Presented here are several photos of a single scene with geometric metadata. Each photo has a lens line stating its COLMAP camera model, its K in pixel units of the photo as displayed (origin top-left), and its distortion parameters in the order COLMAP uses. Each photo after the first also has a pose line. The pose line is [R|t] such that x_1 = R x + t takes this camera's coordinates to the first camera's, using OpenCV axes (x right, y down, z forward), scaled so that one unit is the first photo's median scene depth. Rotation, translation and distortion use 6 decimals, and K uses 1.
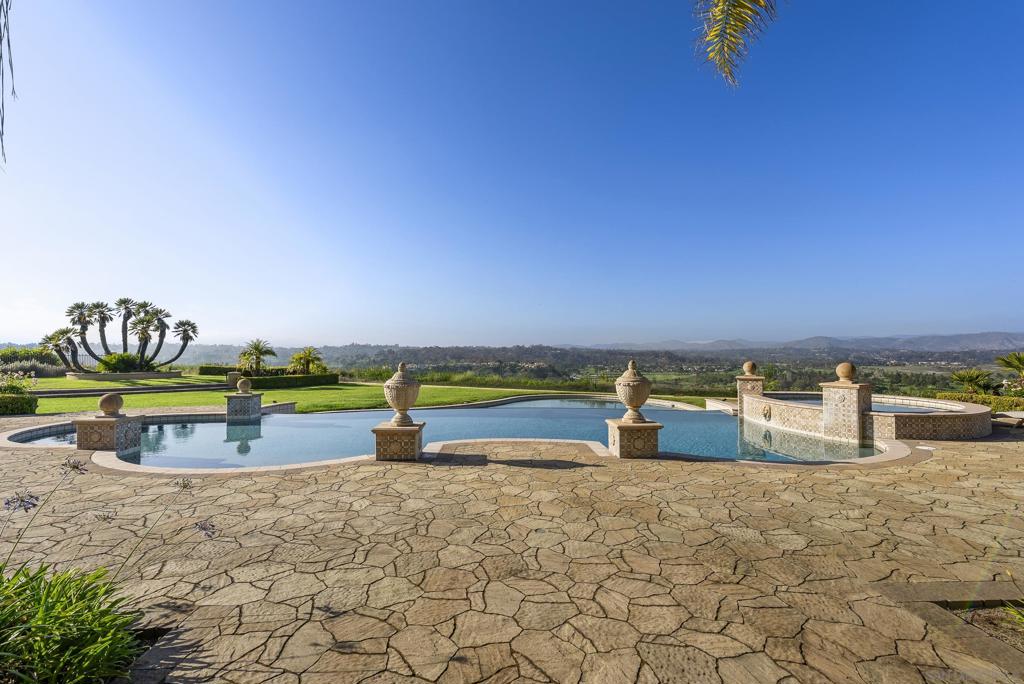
lens RADIAL K [[466.7, 0, 512.0], [0, 466.7, 347.3], [0, 0, 1]] dist [0.001159, 0.000239]
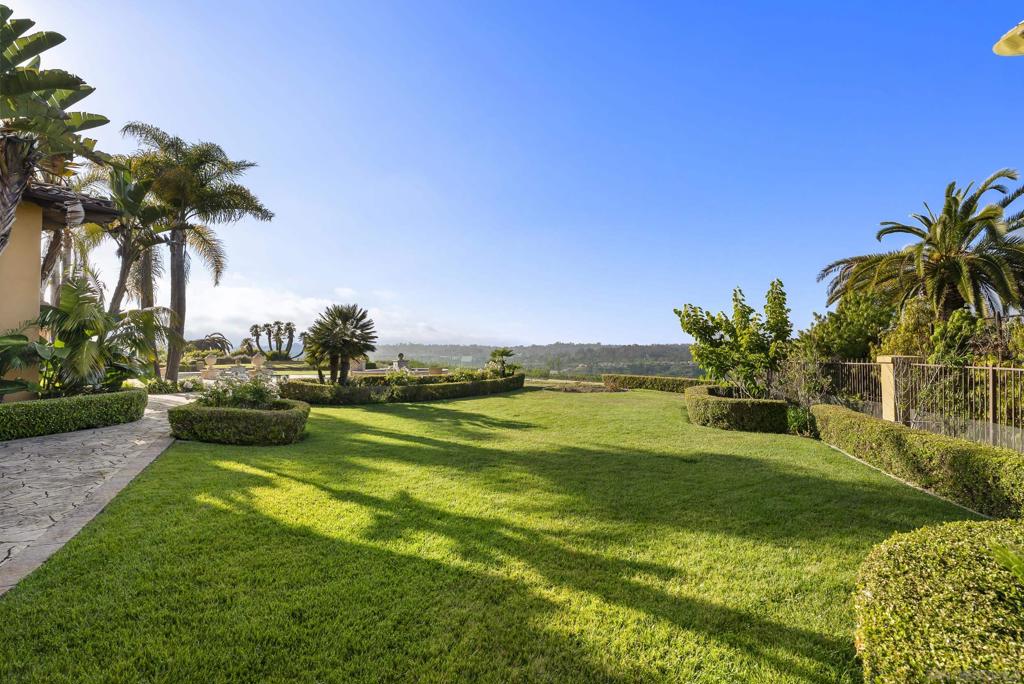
lens RADIAL K [[466.7, 0, 512.5], [0, 466.7, 345.7], [0, 0, 1]] dist [0.001159, 0.000239]
pose [[0.916943, -0.008988, -0.398918, 0.721855], [0.009066, 0.999957, -0.001691, 0.003724], [0.398916, -0.002066, 0.916985, -0.307305]]
